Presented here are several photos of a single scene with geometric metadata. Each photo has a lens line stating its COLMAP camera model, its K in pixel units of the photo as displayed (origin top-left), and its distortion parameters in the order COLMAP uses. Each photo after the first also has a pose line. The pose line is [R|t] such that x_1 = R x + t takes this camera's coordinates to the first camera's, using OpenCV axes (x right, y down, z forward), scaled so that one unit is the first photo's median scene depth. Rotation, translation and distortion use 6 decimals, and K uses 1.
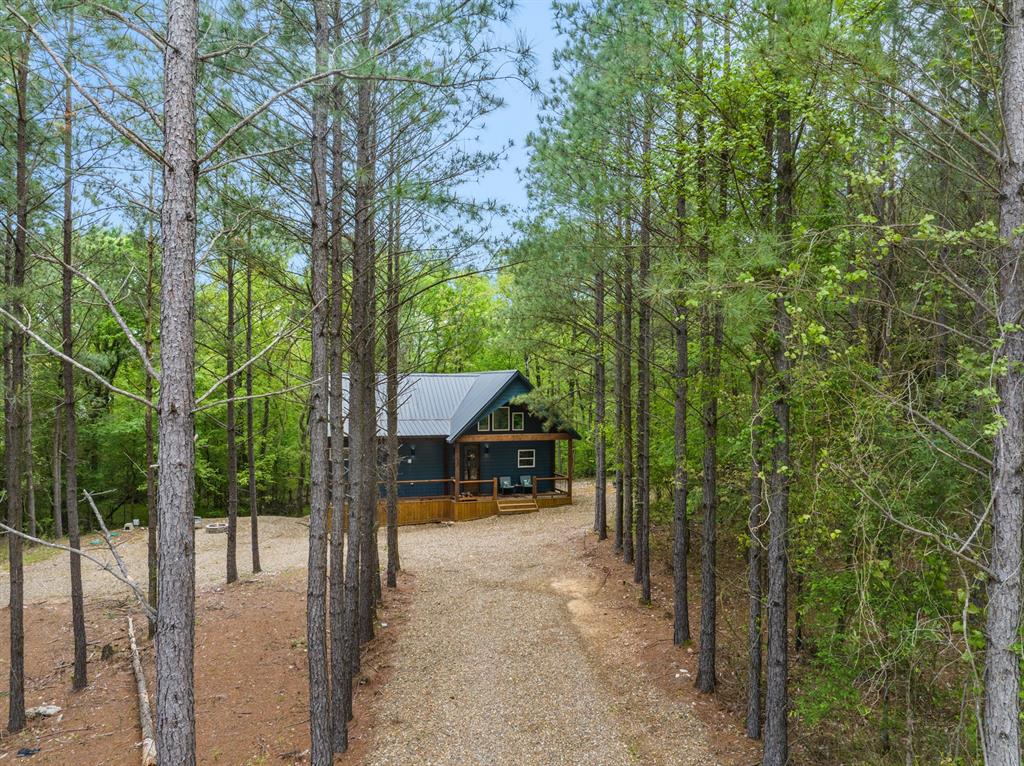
lens RADIAL K [[727.0, 0, 513.4], [0, 727.0, 390.4], [0, 0, 1]] dist [-0.034206, -0.002707]
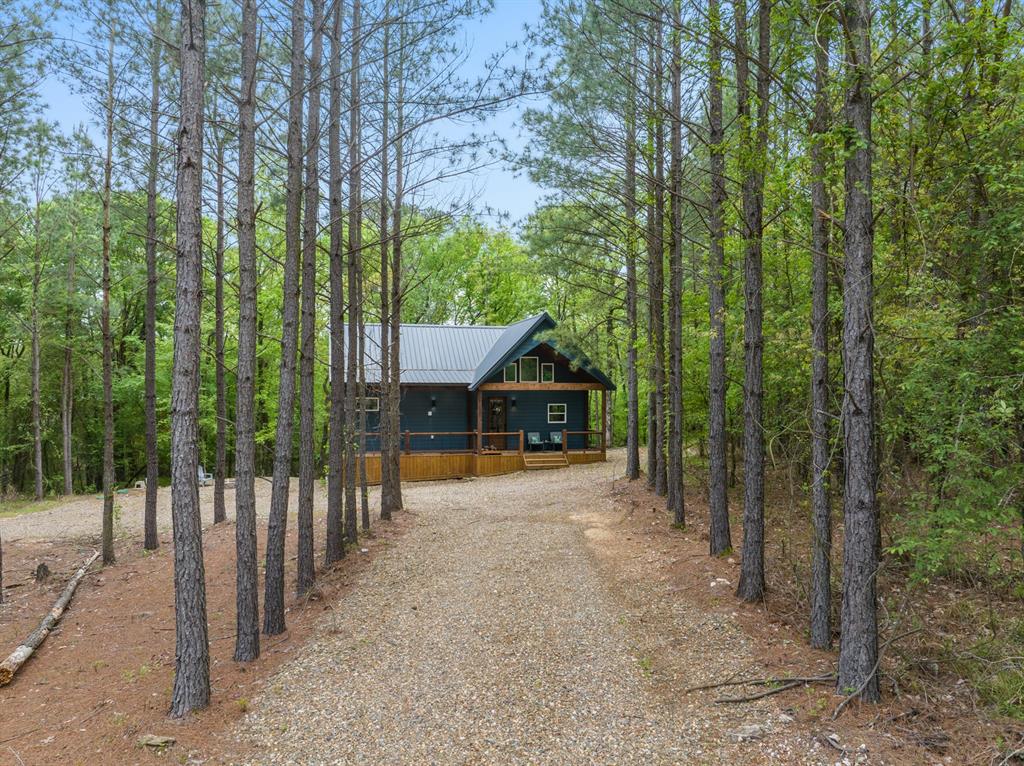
lens RADIAL K [[727.0, 0, 511.5], [0, 727.0, 374.6], [0, 0, 1]] dist [-0.034206, -0.002707]
pose [[0.997752, -0.003005, -0.066942, 0.036450], [0.001863, 0.999852, -0.017105, 0.099060], [0.066983, 0.016942, 0.997610, 0.122936]]
